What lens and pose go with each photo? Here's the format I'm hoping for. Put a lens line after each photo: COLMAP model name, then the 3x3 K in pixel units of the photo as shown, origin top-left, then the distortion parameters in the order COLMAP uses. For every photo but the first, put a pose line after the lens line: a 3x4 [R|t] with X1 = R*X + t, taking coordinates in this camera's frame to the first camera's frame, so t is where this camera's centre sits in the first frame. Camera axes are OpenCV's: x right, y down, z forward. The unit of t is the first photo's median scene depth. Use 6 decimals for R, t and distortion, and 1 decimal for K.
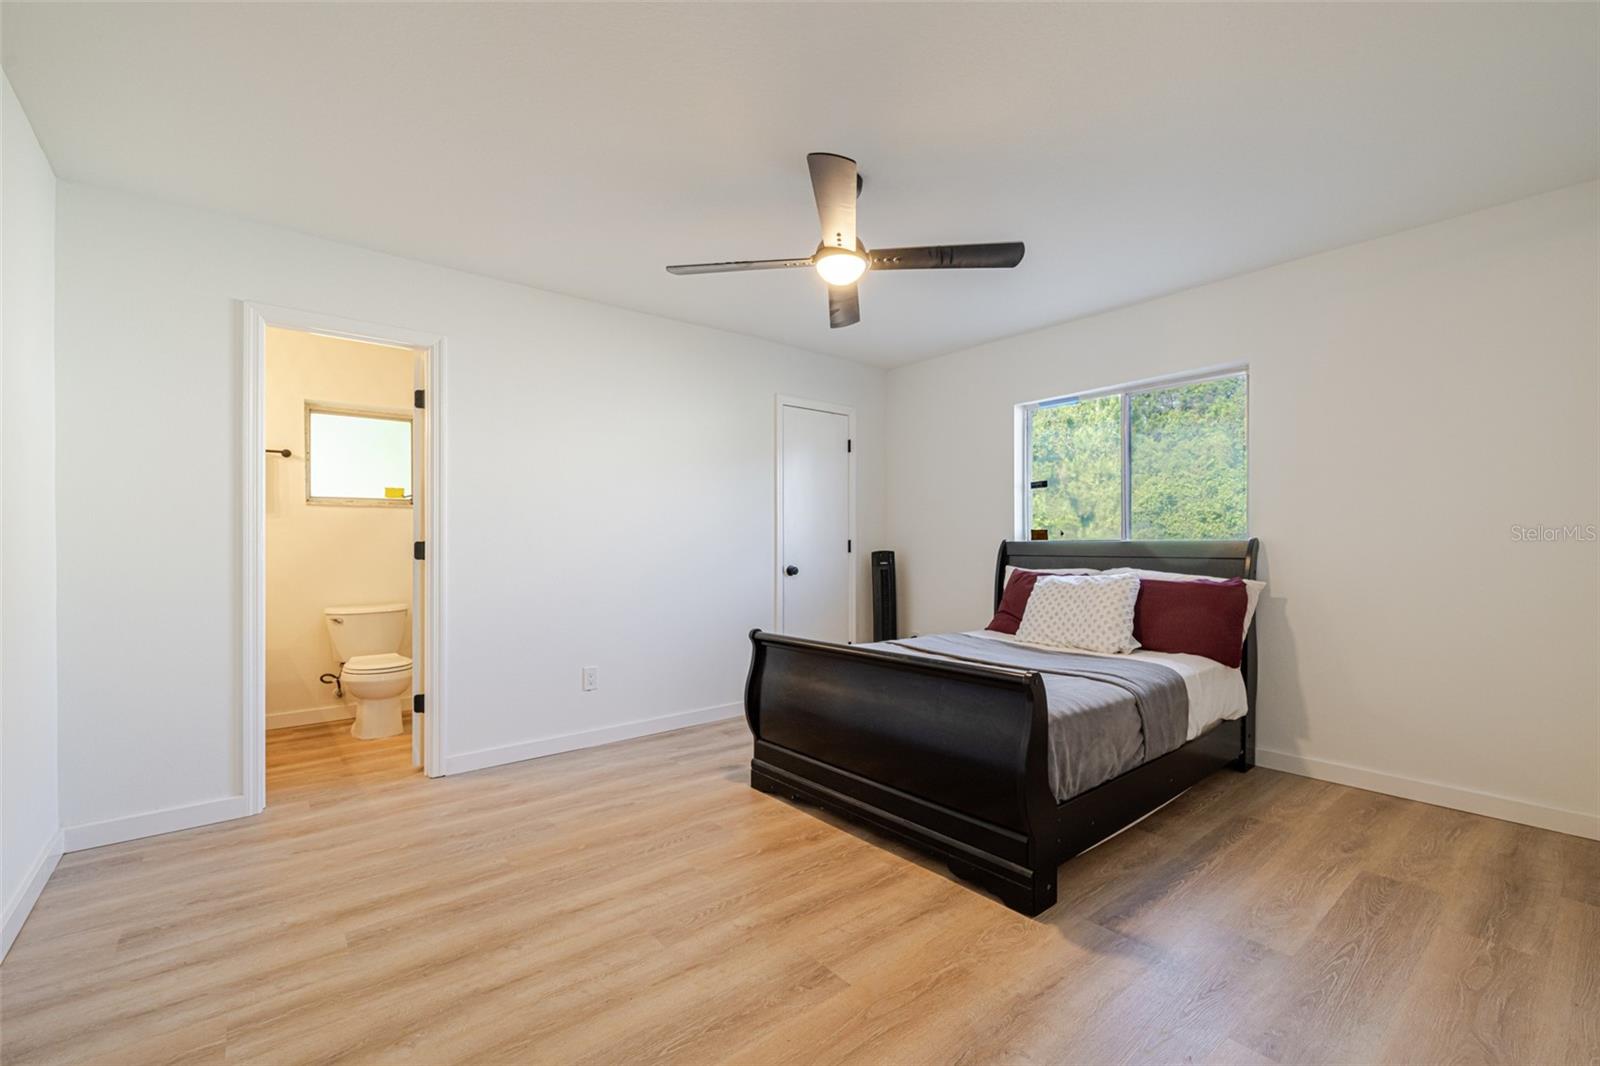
lens RADIAL K [[677.1, 0, 806.0], [0, 677.1, 547.4], [0, 0, 1]] dist [-0.001779, 0.000671]
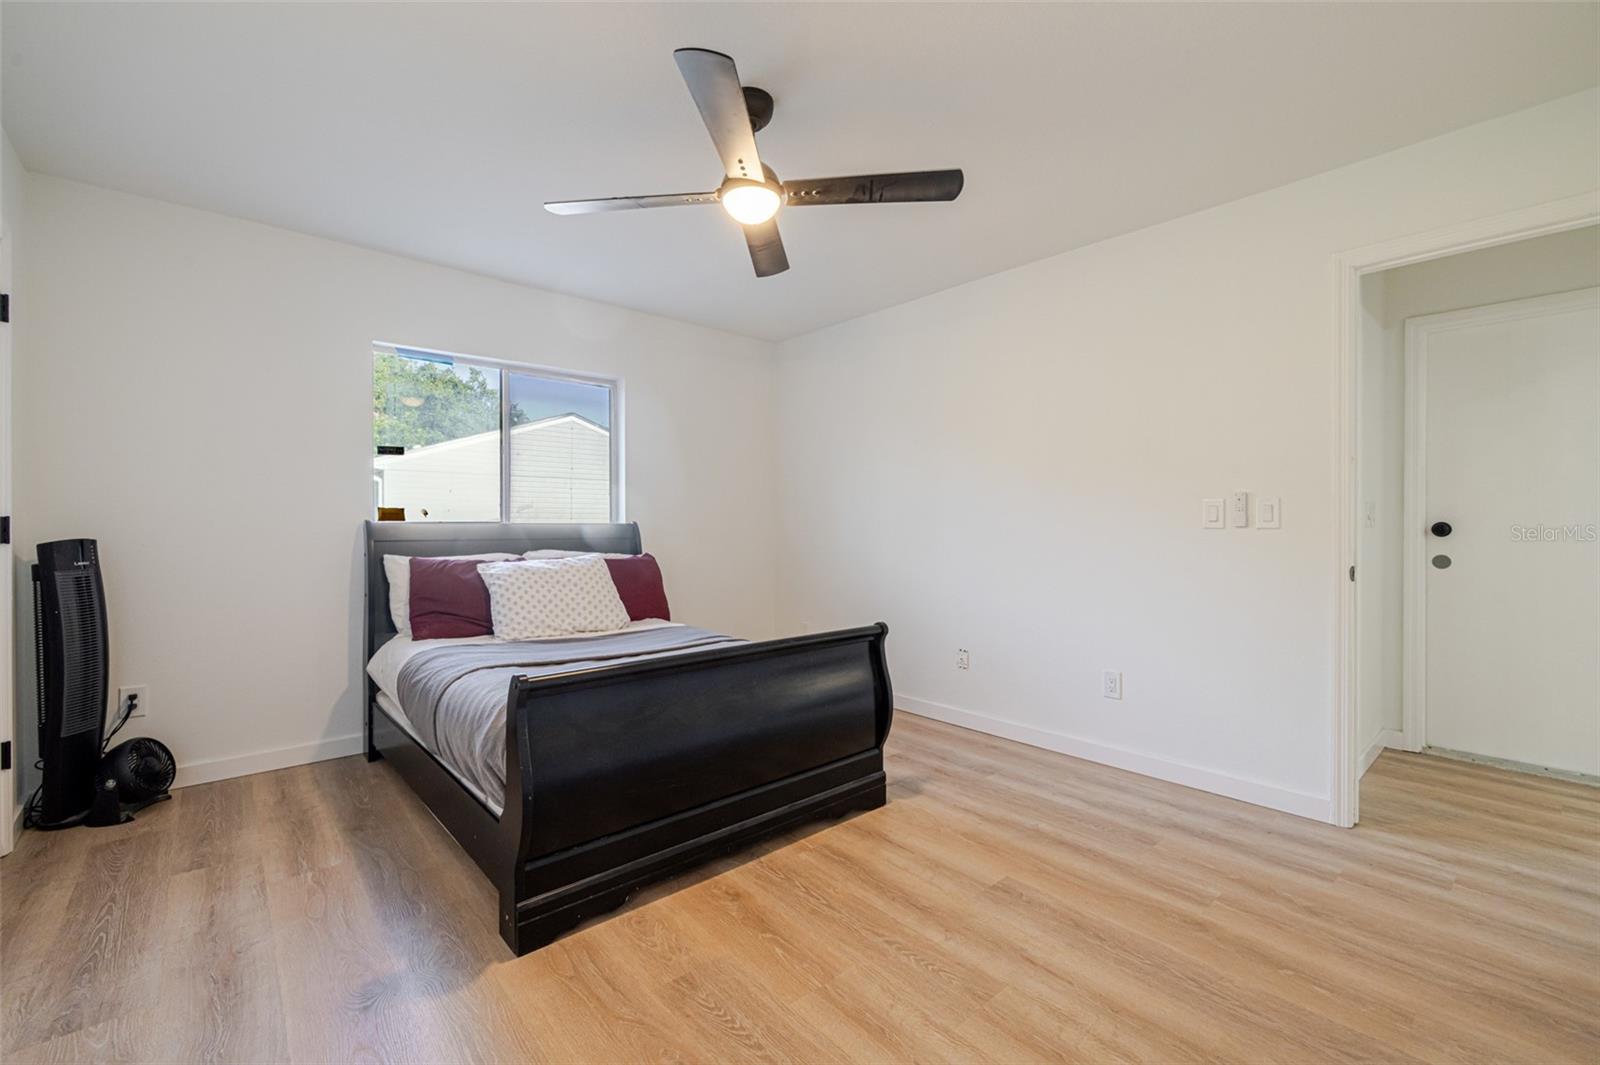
lens RADIAL K [[677.1, 0, 801.5], [0, 677.1, 525.5], [0, 0, 1]] dist [-0.001779, 0.000671]
pose [[-0.032558, 0.002672, 0.999466, -0.739863], [0.004577, 0.999986, -0.002525, -0.002718], [-0.999459, 0.004493, -0.032570, 0.887774]]
